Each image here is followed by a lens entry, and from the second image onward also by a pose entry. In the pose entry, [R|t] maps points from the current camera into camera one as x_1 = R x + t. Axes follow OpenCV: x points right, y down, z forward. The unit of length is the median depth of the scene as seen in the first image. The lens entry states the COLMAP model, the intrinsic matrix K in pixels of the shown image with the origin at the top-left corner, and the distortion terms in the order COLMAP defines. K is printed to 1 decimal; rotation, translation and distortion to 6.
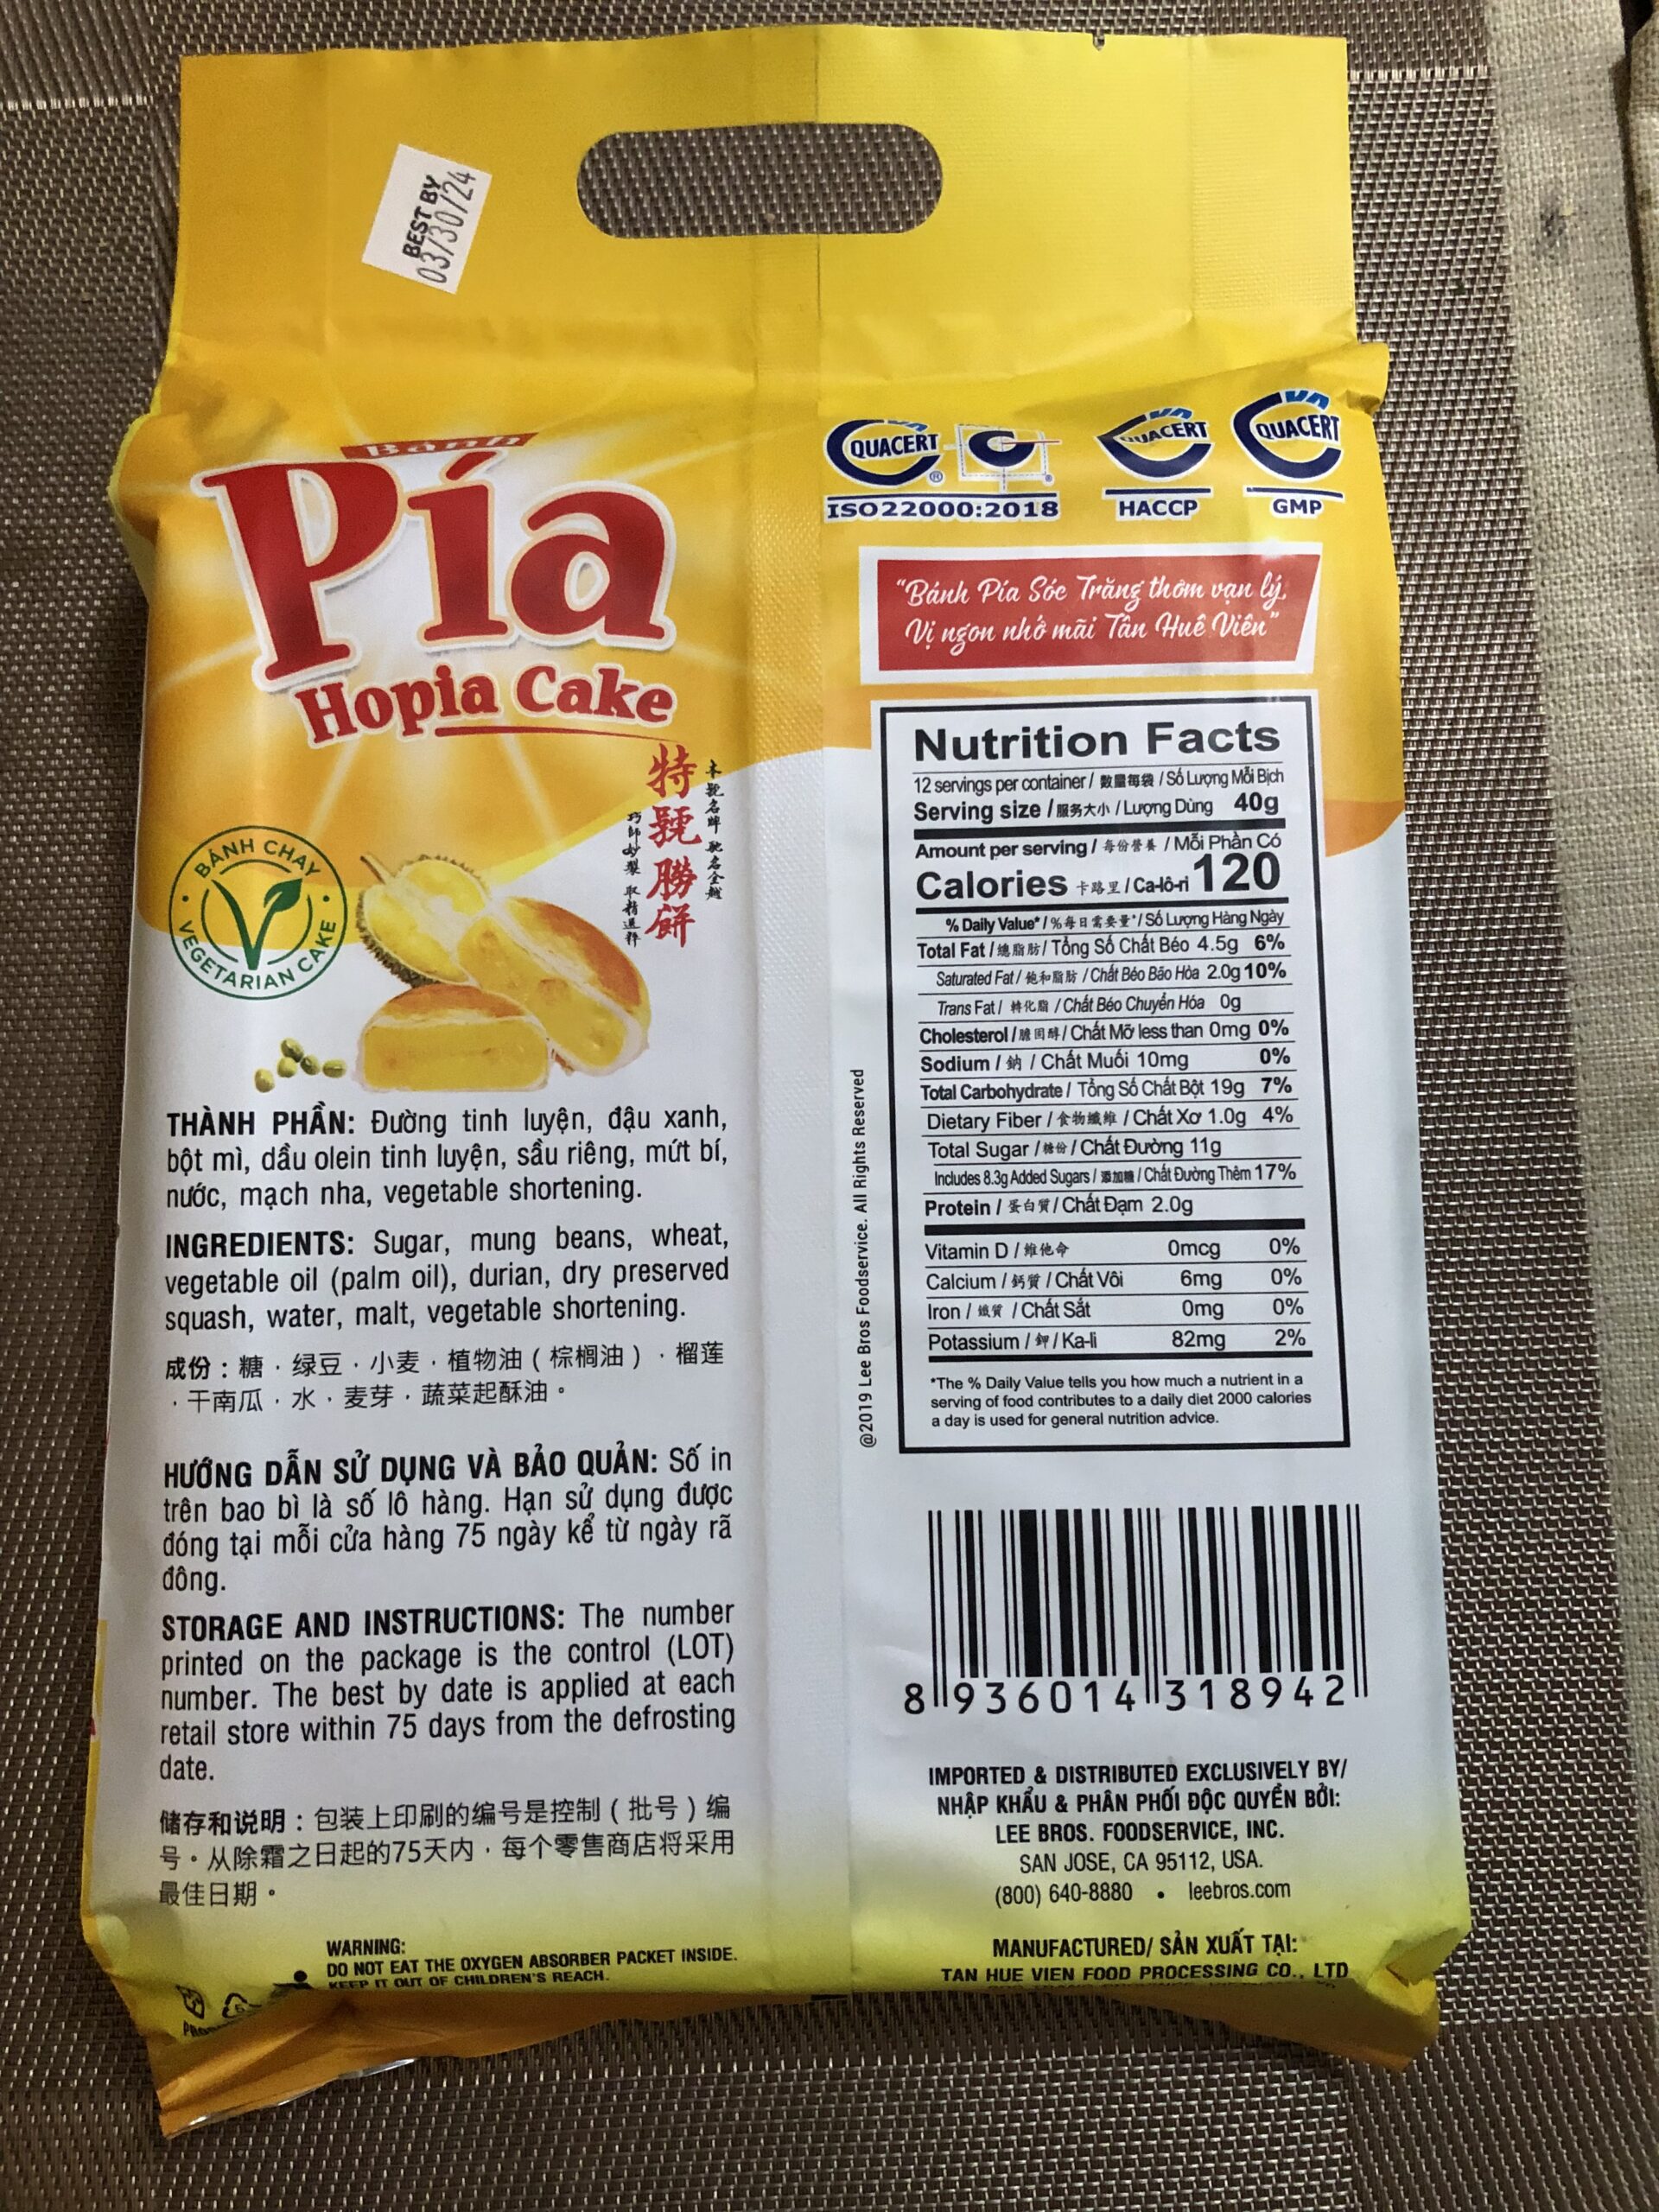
lens RADIAL K [[1805.3, 0, 832.1], [0, 1805.3, 1105.8], [0, 0, 1]] dist [0.001941, -0.003365]
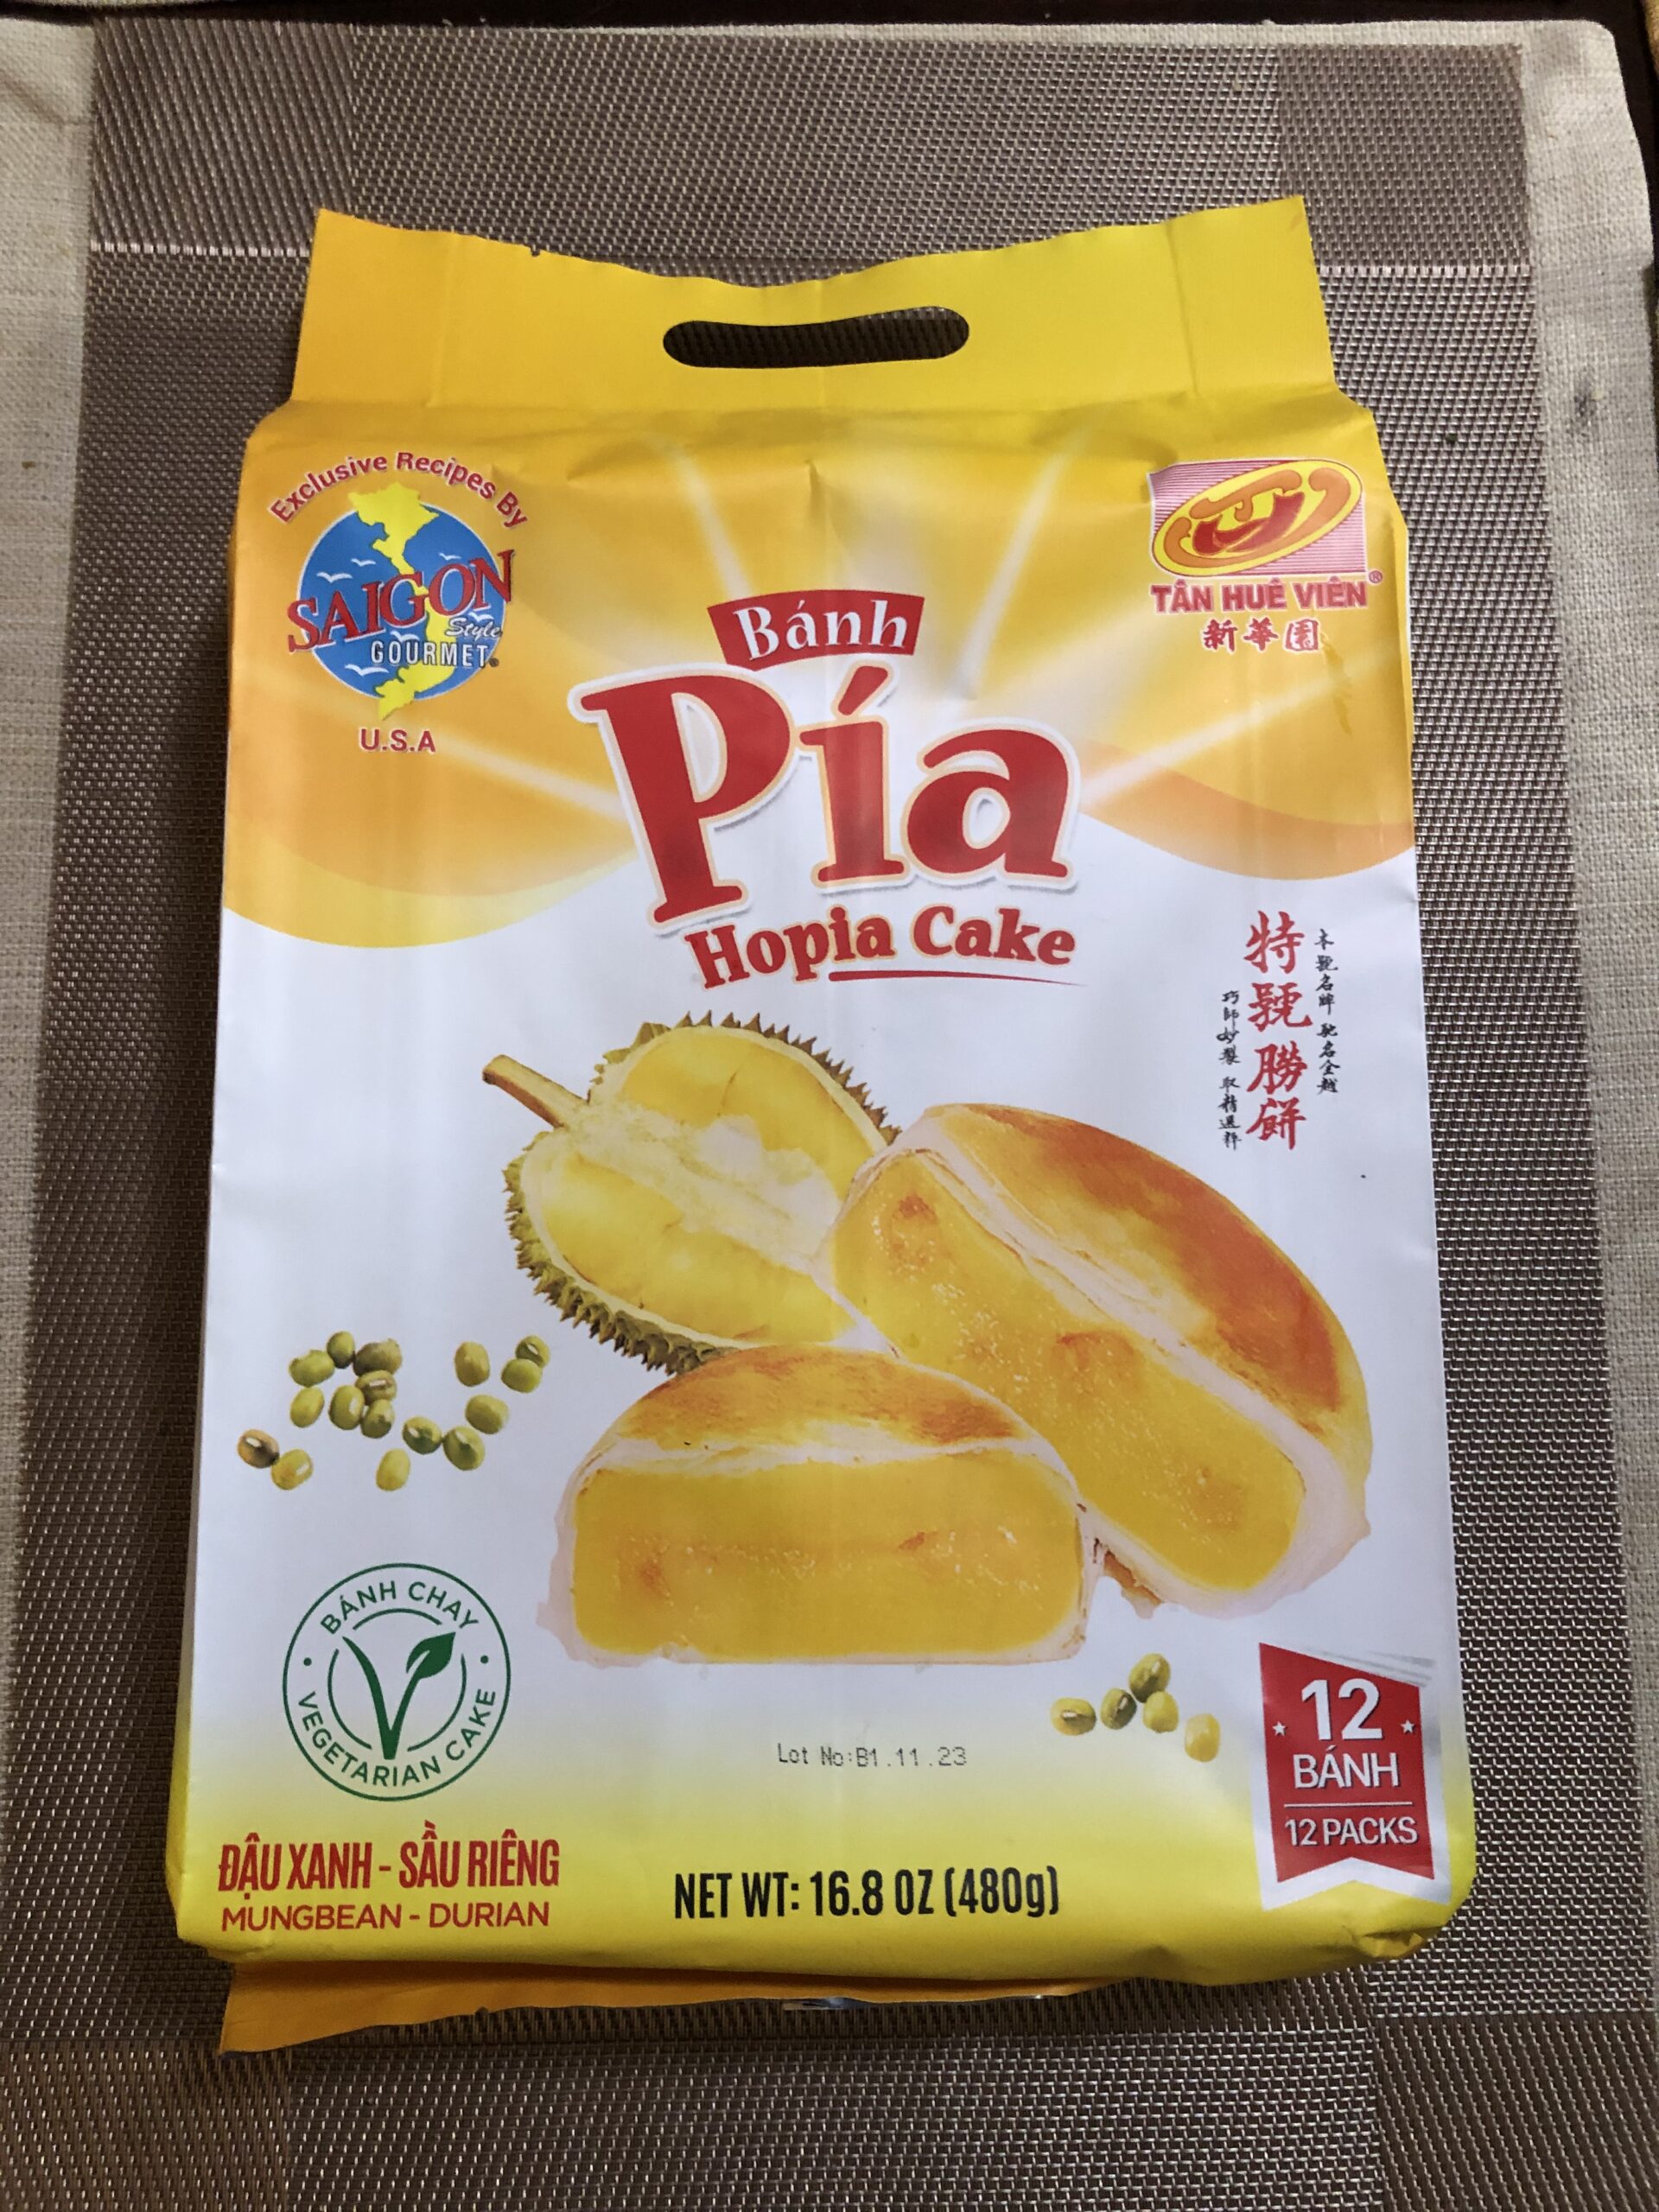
lens RADIAL K [[1805.3, 0, 840.4], [0, 1805.3, 1106.9], [0, 0, 1]] dist [0.001941, -0.003365]
pose [[0.997947, 0.024209, -0.059292, 0.011022], [-0.025318, 0.999517, -0.018015, -0.015872], [0.058827, 0.019480, 0.998078, -0.140191]]
